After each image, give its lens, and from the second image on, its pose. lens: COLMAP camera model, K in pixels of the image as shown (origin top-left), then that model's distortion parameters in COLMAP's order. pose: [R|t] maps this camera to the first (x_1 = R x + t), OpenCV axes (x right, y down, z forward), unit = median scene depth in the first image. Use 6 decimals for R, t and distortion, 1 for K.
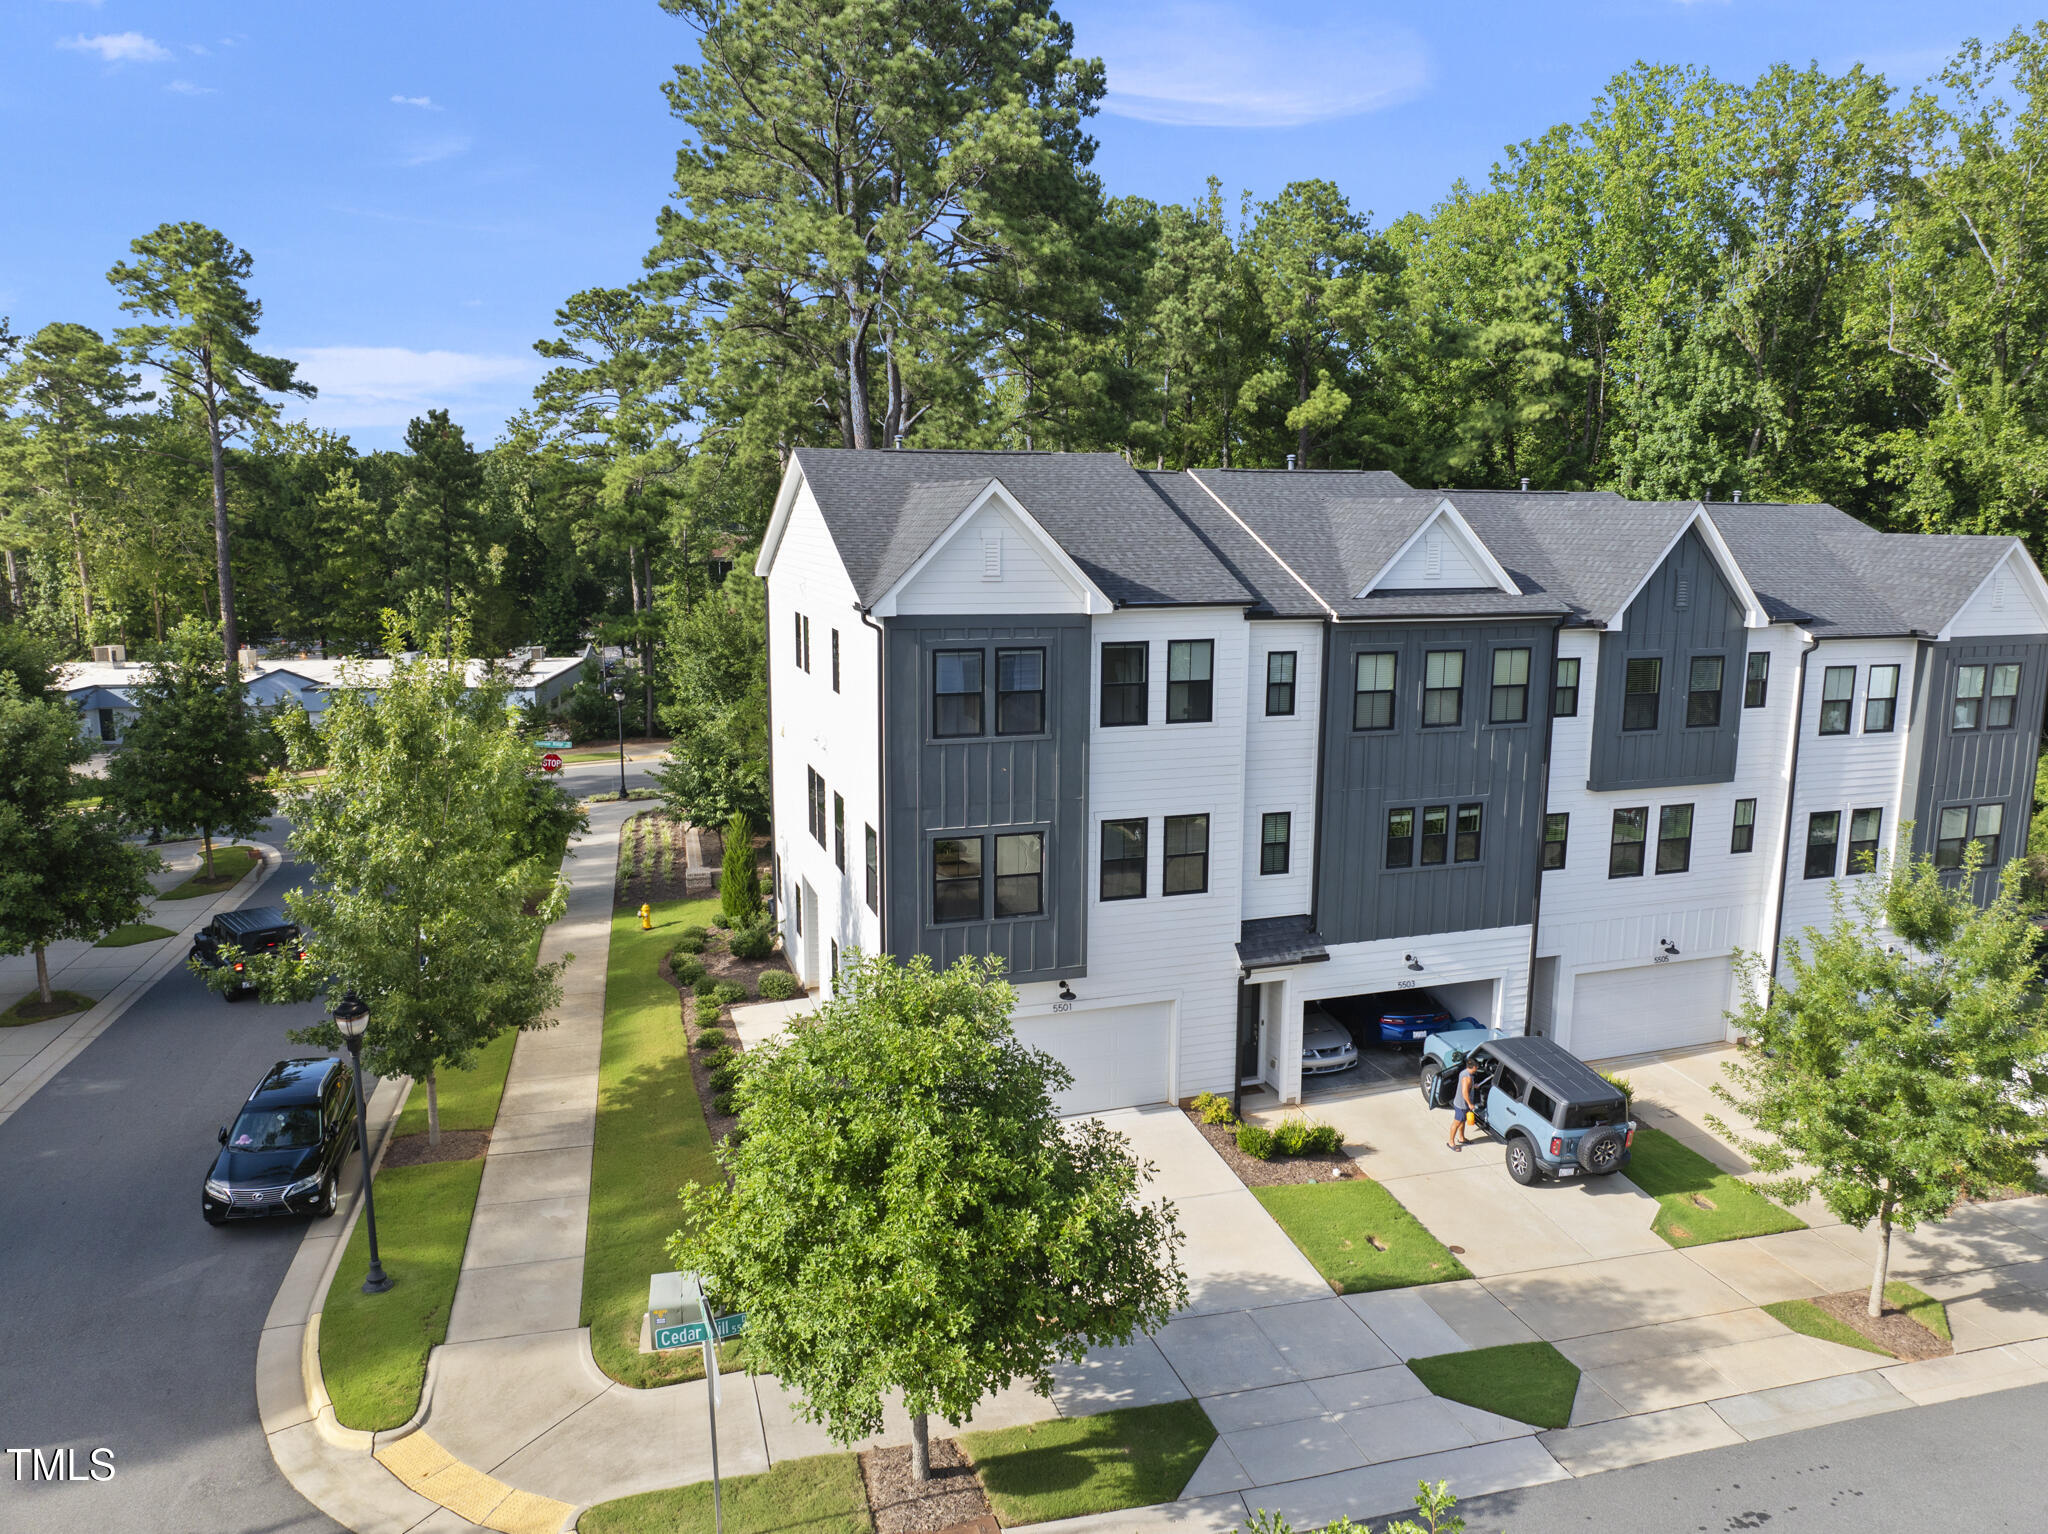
lens RADIAL K [[1437.9, 0, 1024.0], [0, 1437.9, 767.0], [0, 0, 1]] dist [-0.045739, 0.015866]
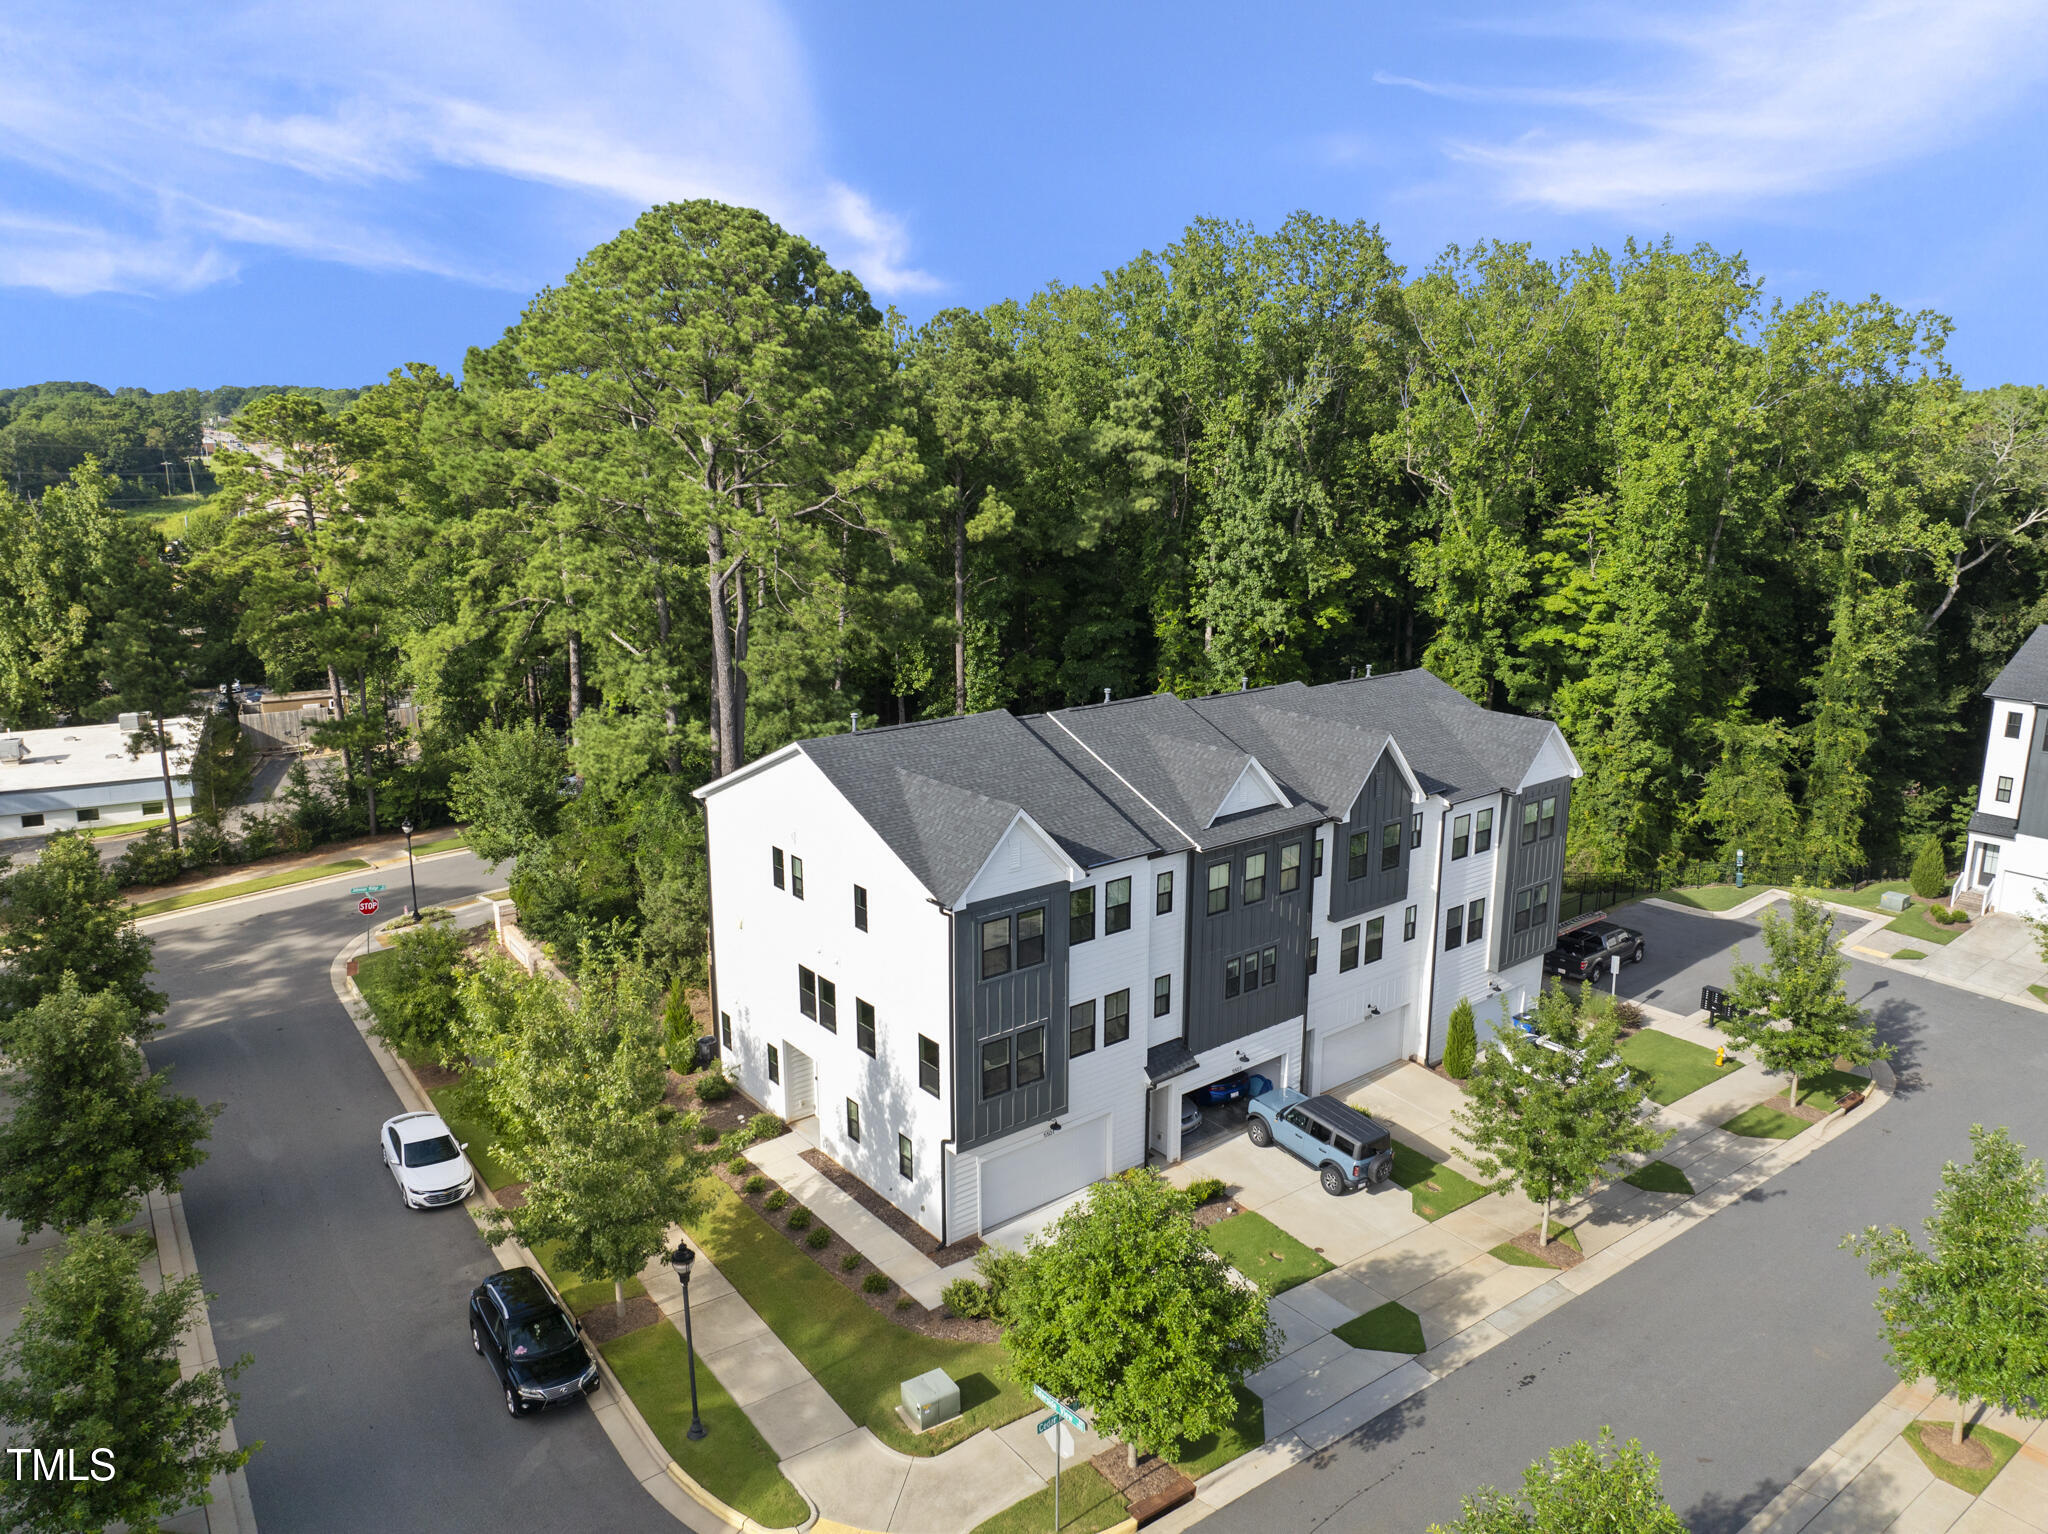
lens RADIAL K [[1441.8, 0, 1024.0], [0, 1441.8, 767.0], [0, 0, 1]] dist [-0.002527, -0.093122]
pose [[0.938005, -0.087335, 0.335439, -0.426085], [0.067669, 0.995256, 0.069900, -0.287871], [-0.339953, -0.042867, 0.939465, -0.335499]]
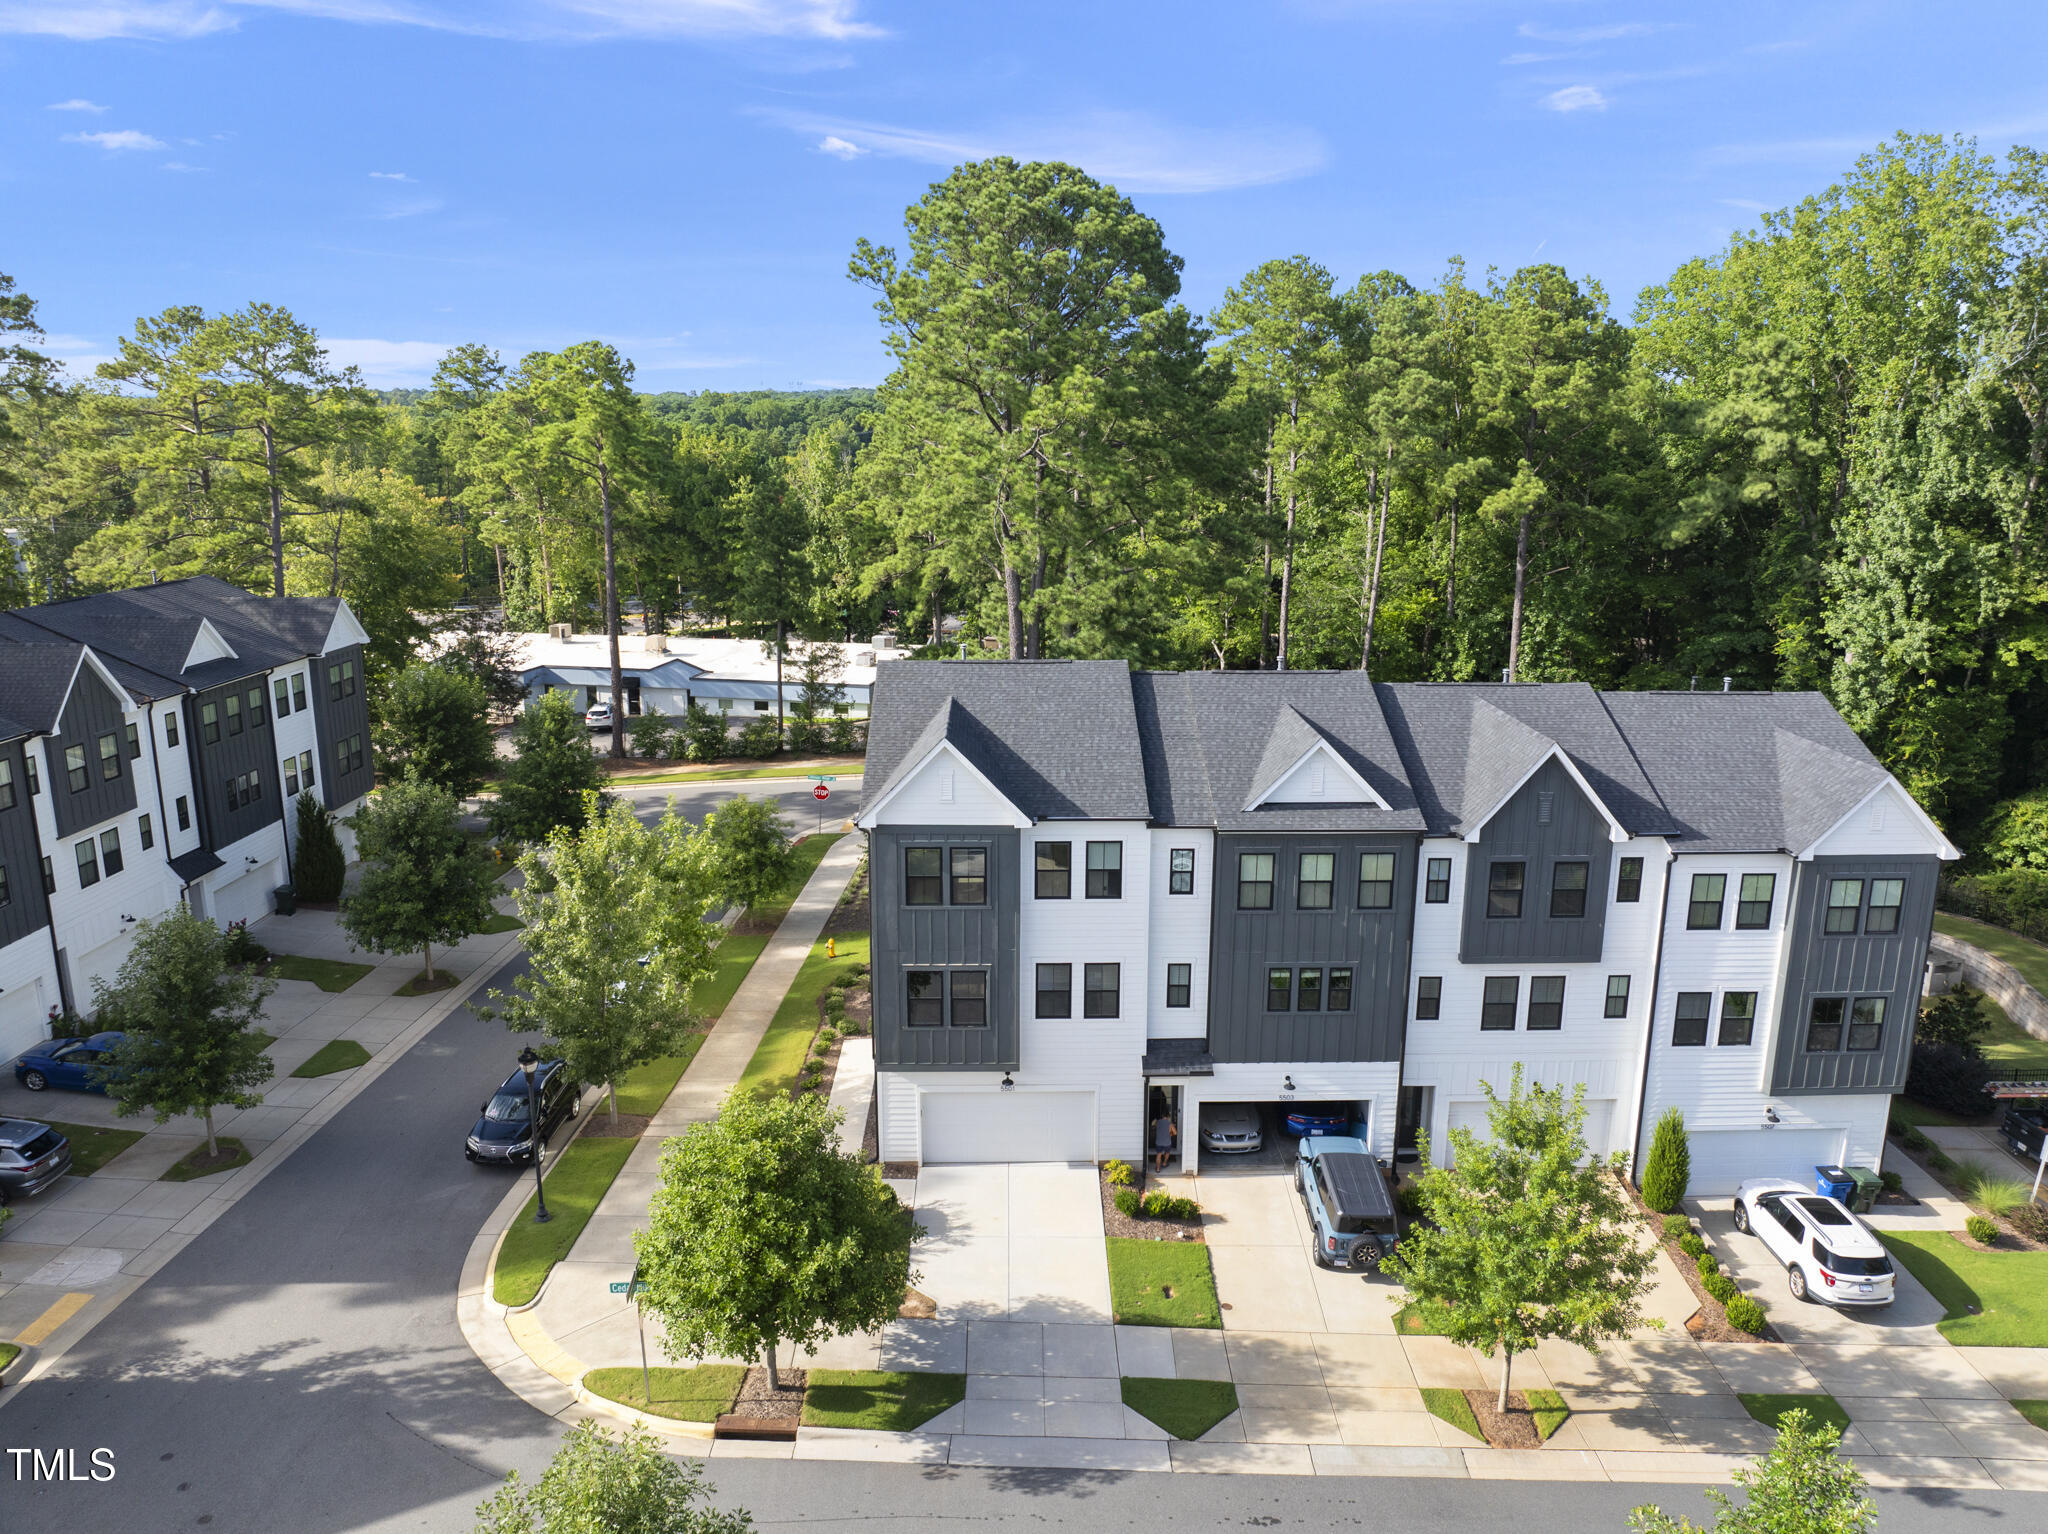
lens RADIAL K [[1437.9, 0, 1024.0], [0, 1437.9, 767.0], [0, 0, 1]] dist [-0.045739, 0.015866]
pose [[0.955764, 0.065681, -0.286709, 0.395344], [-0.049680, 0.996793, 0.062739, -0.220874], [0.289910, -0.045720, 0.955961, -0.309122]]
